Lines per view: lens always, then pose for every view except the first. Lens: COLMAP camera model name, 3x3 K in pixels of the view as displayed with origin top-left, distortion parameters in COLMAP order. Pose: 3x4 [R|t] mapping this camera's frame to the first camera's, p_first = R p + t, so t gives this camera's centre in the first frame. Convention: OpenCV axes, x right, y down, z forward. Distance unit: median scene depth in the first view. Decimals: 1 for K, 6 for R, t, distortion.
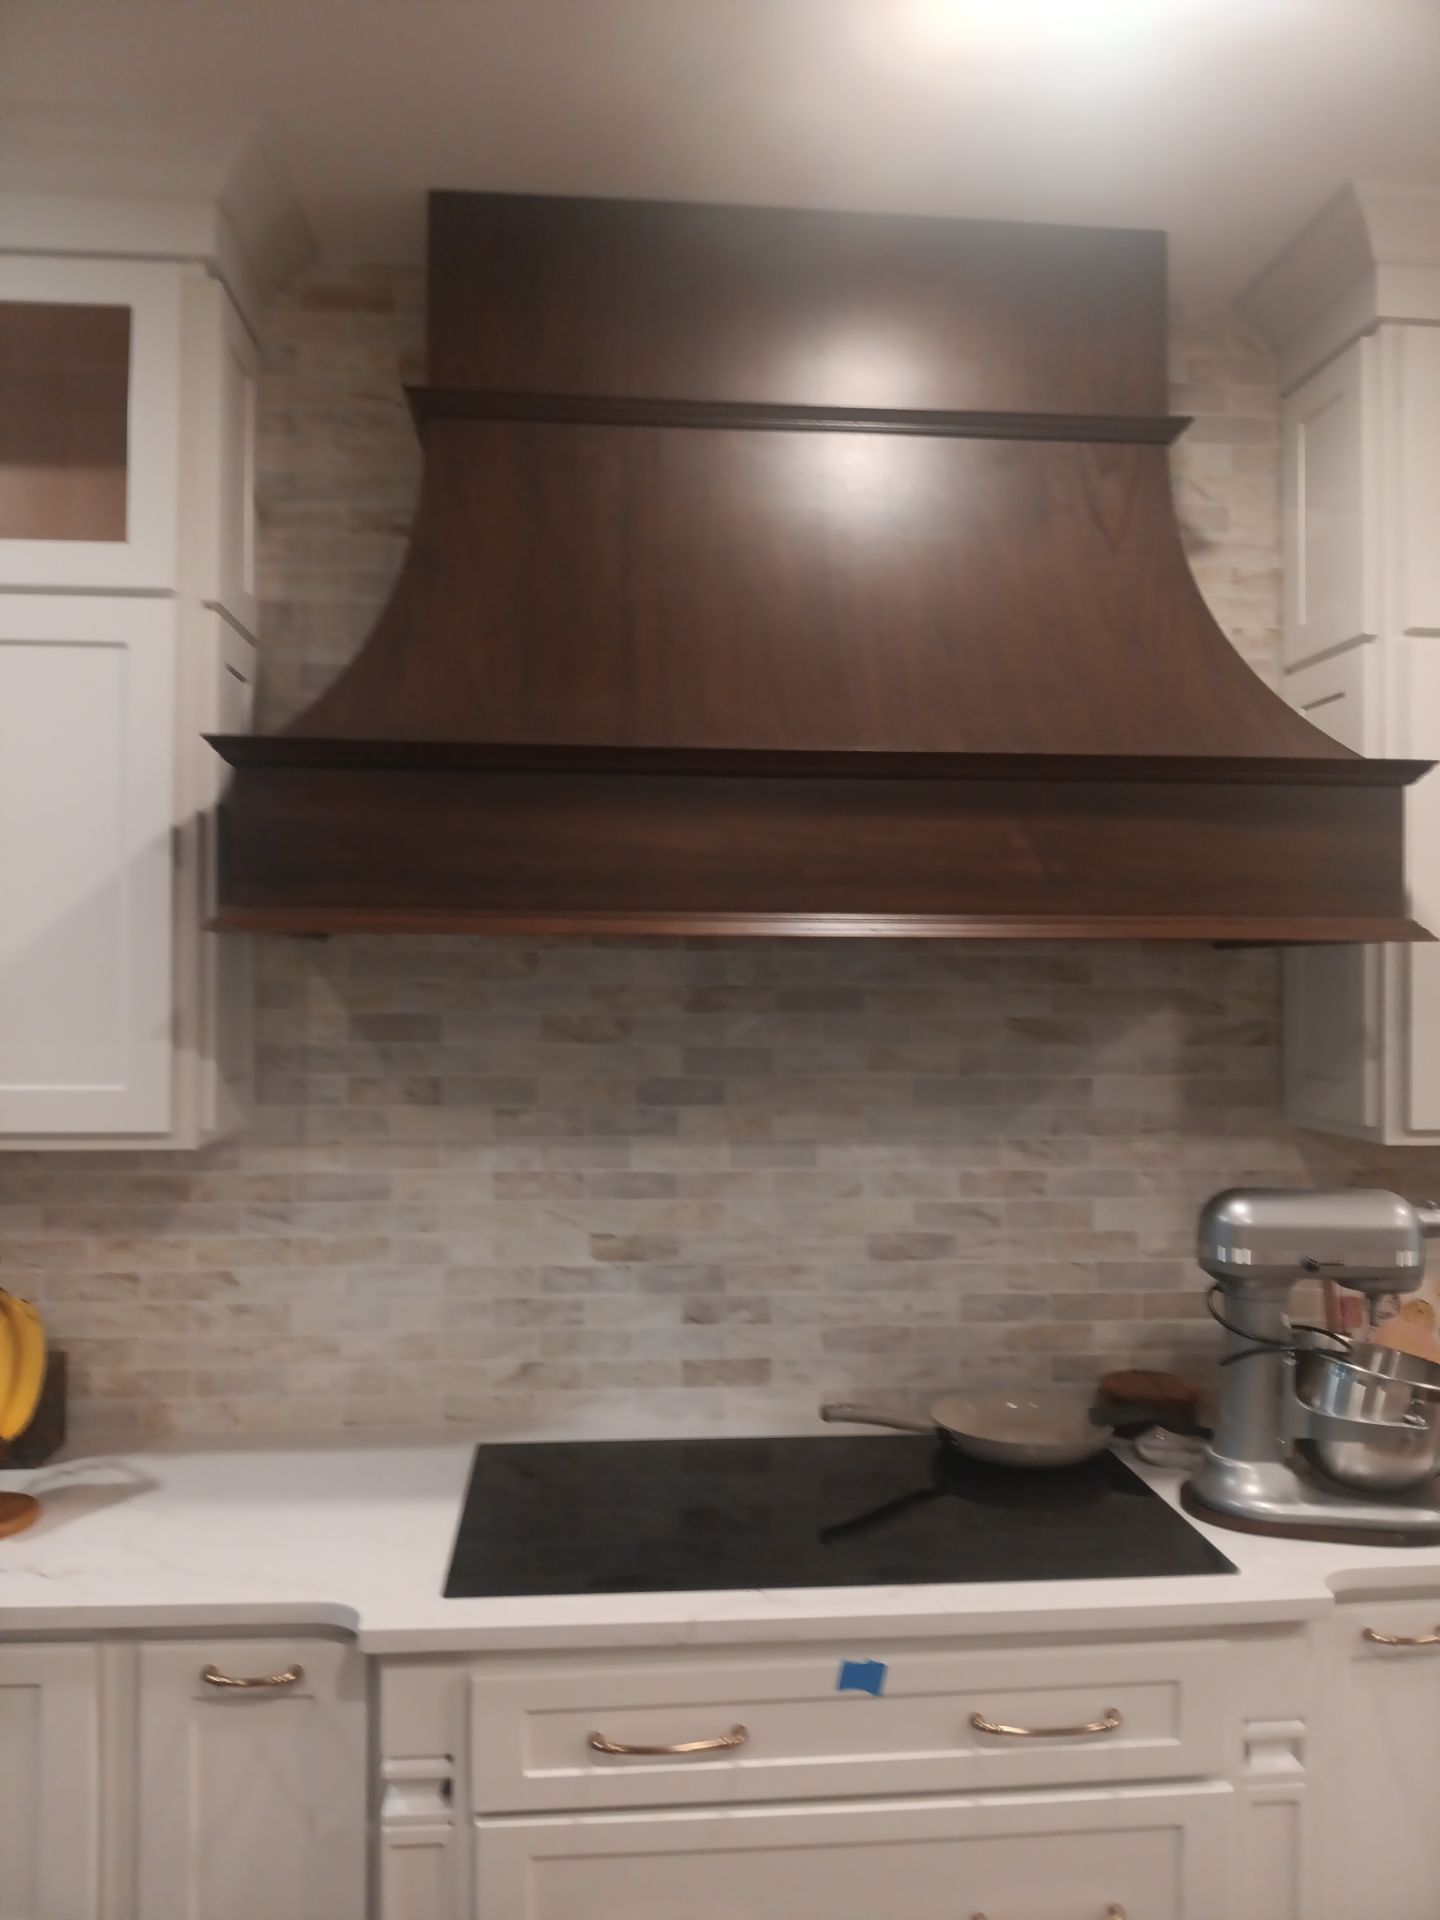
lens RADIAL K [[1463.1, 0, 732.4], [0, 1463.1, 963.1], [0, 0, 1]] dist [0.092394, -0.181569]
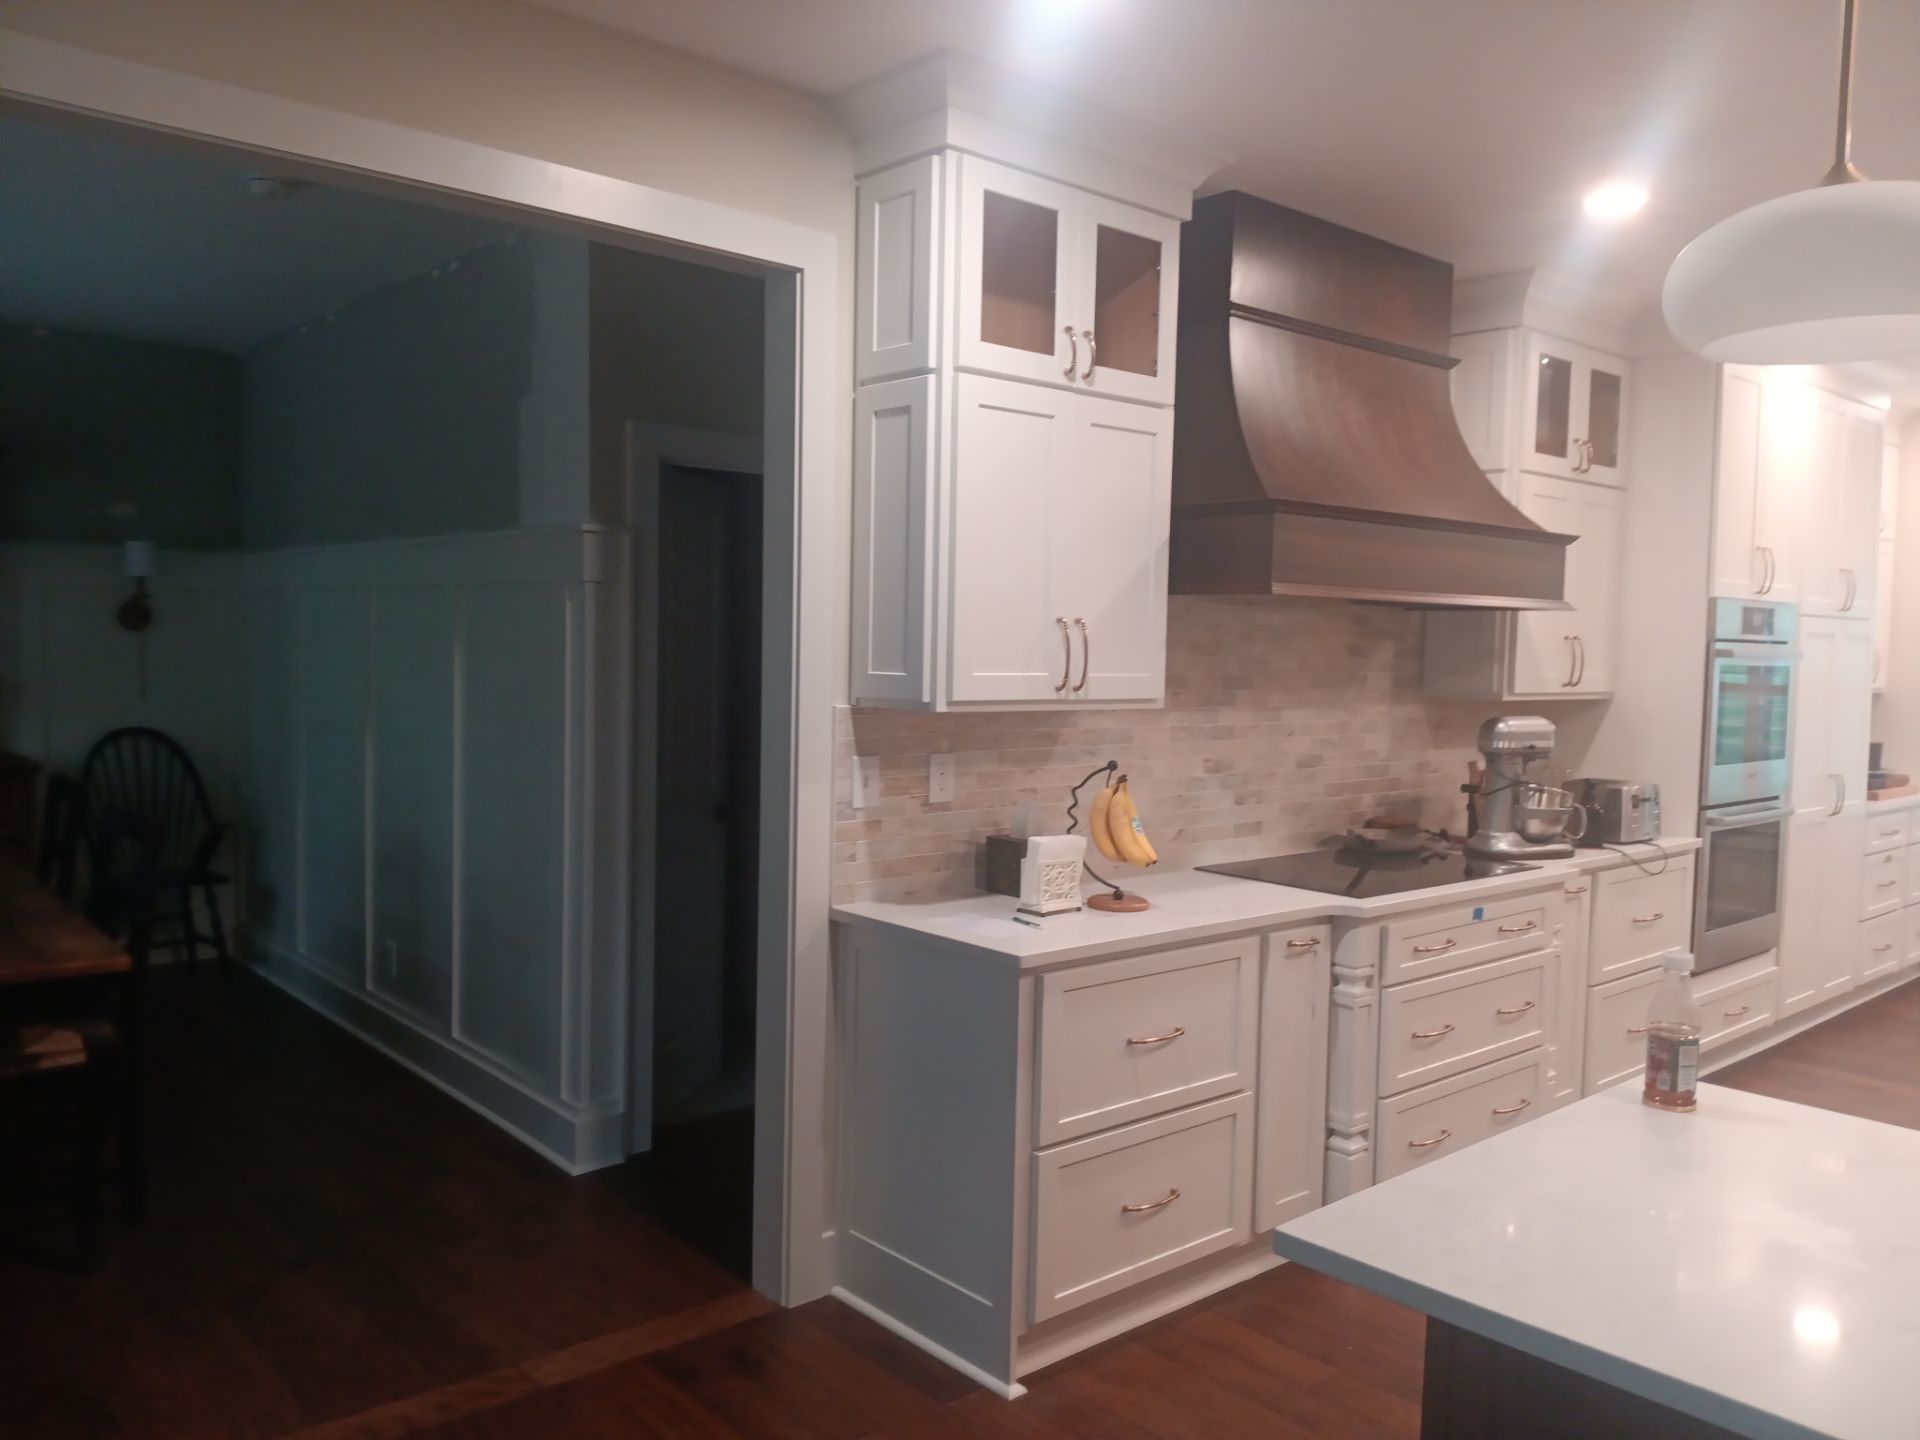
lens RADIAL K [[1463.1, 0, 960.0], [0, 1463.1, 720.0], [0, 0, 1]] dist [0.092394, -0.181569]
pose [[0.806199, -0.021237, 0.591263, -1.517278], [-0.024880, 0.997255, 0.069745, 0.016094], [-0.591121, -0.070939, 0.803457, -0.309440]]
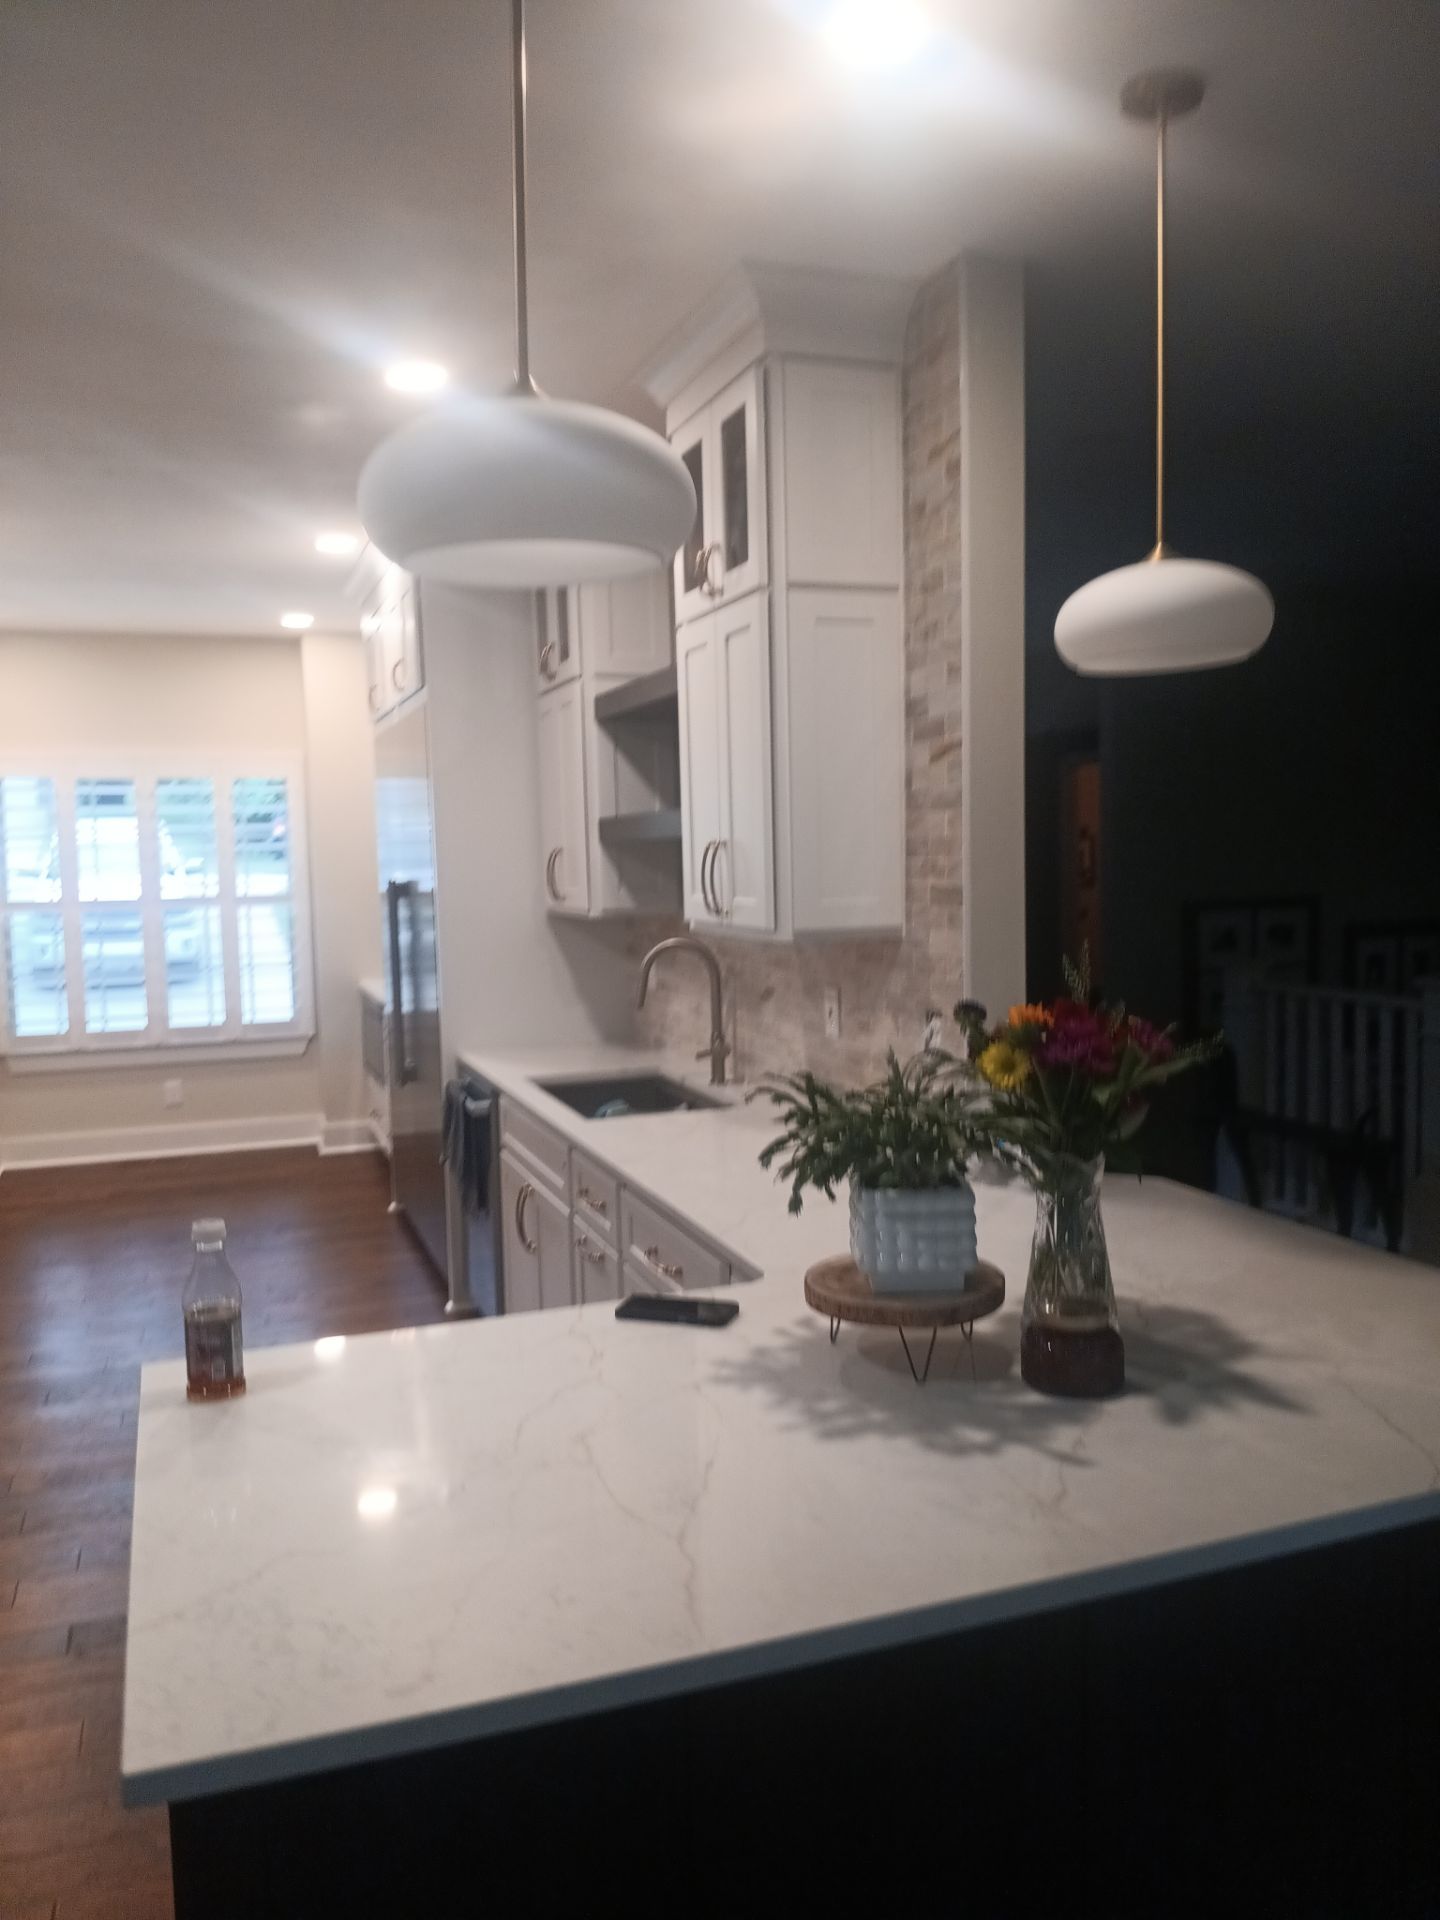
lens RADIAL K [[1463.1, 0, 732.4], [0, 1463.1, 963.1], [0, 0, 1]] dist [0.092394, -0.181569]
pose [[-0.260863, -0.075908, 0.962387, -1.467928], [0.005146, 0.996780, 0.080016, 0.005703], [-0.965362, 0.025825, -0.259632, 0.097605]]
